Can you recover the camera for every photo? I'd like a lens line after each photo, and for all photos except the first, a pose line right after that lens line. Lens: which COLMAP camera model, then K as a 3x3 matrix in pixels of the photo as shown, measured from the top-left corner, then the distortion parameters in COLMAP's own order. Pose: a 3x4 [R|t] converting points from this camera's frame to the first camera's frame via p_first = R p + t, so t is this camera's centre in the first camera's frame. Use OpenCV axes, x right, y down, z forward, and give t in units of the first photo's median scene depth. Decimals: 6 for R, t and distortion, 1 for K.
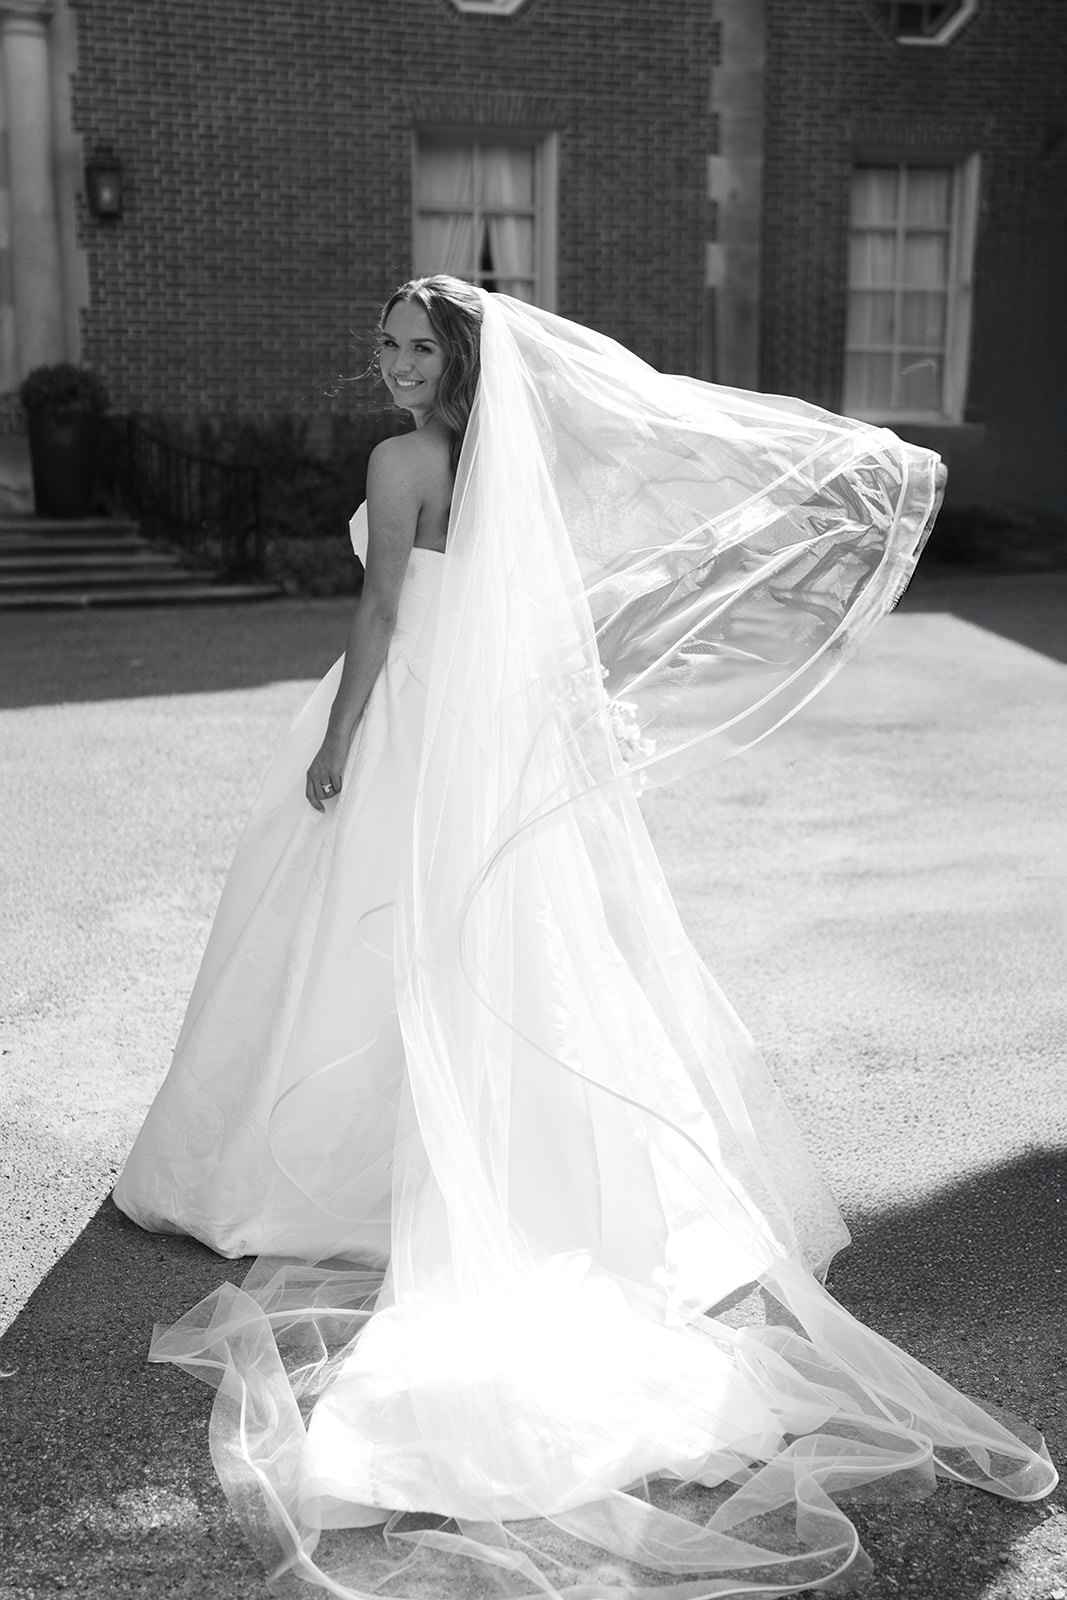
lens RADIAL K [[2222.8, 0, 547.1], [0, 2222.8, 868.3], [0, 0, 1]] dist [0.044988, 0.000000]
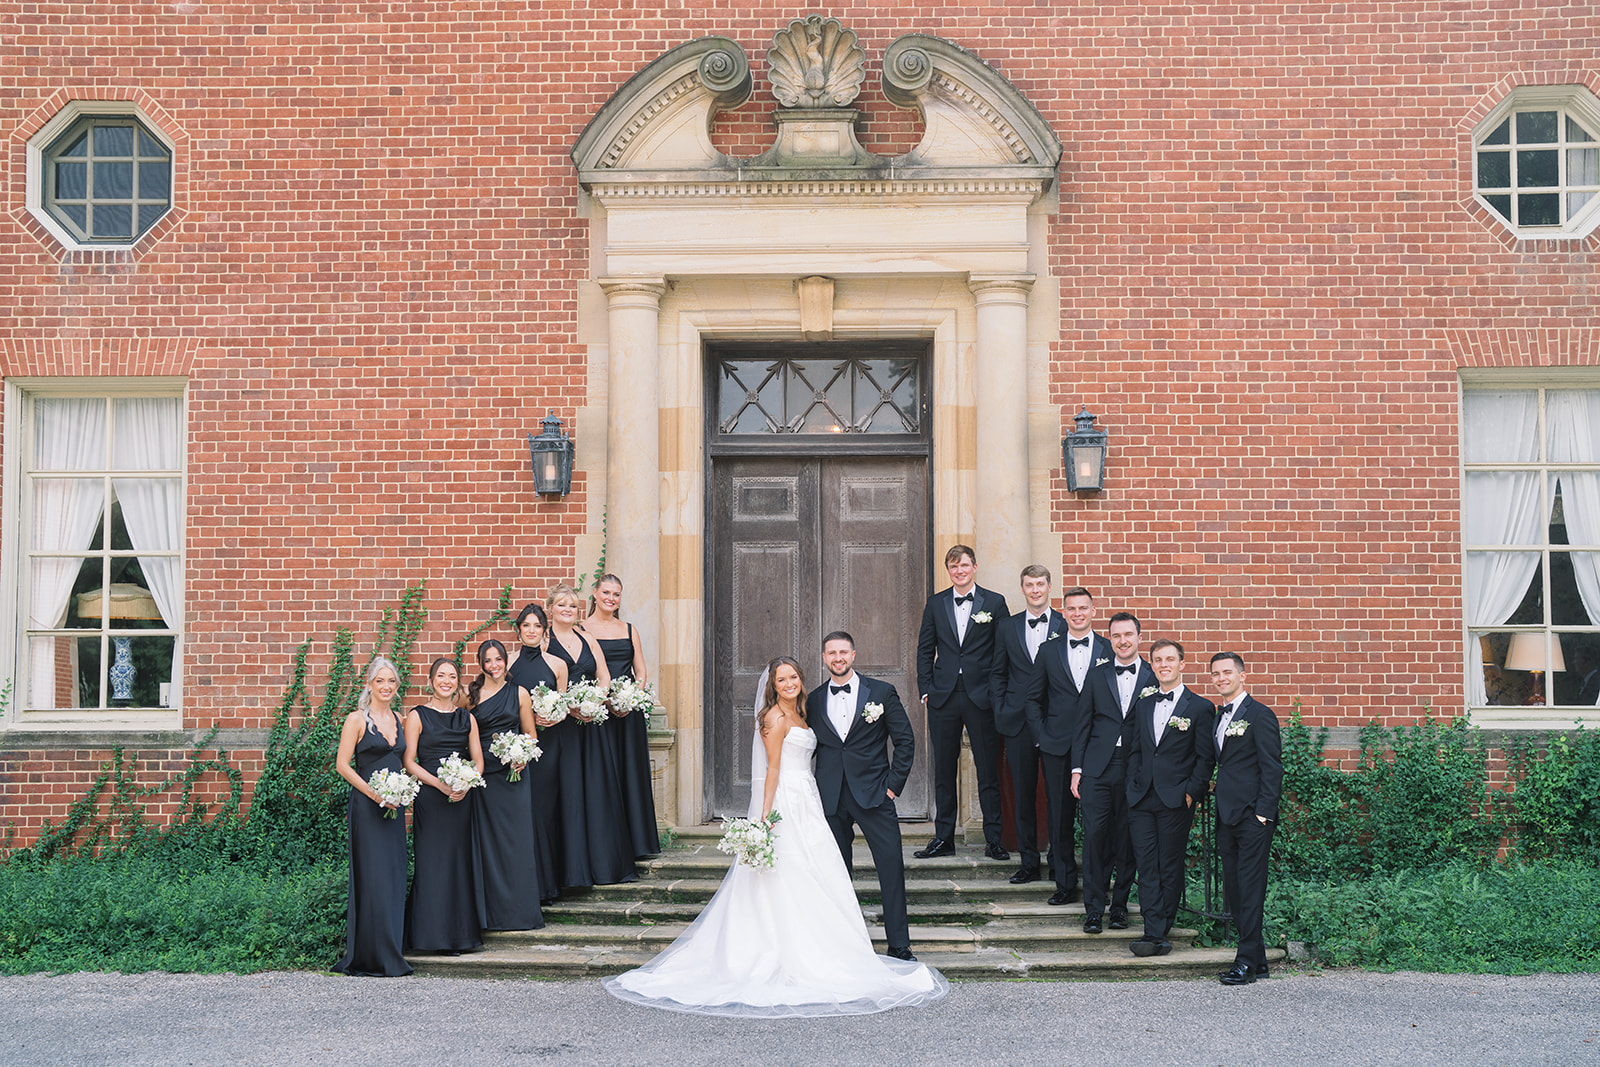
lens RADIAL K [[2222.8, 0, 813.2], [0, 2222.8, 548.4], [0, 0, 1]] dist [0.044988, 0.000000]
pose [[0.940211, -0.028206, -0.339423, -0.006774], [-0.059571, 0.967585, -0.245420, -0.056503], [0.335343, 0.250967, 0.908053, 0.197630]]
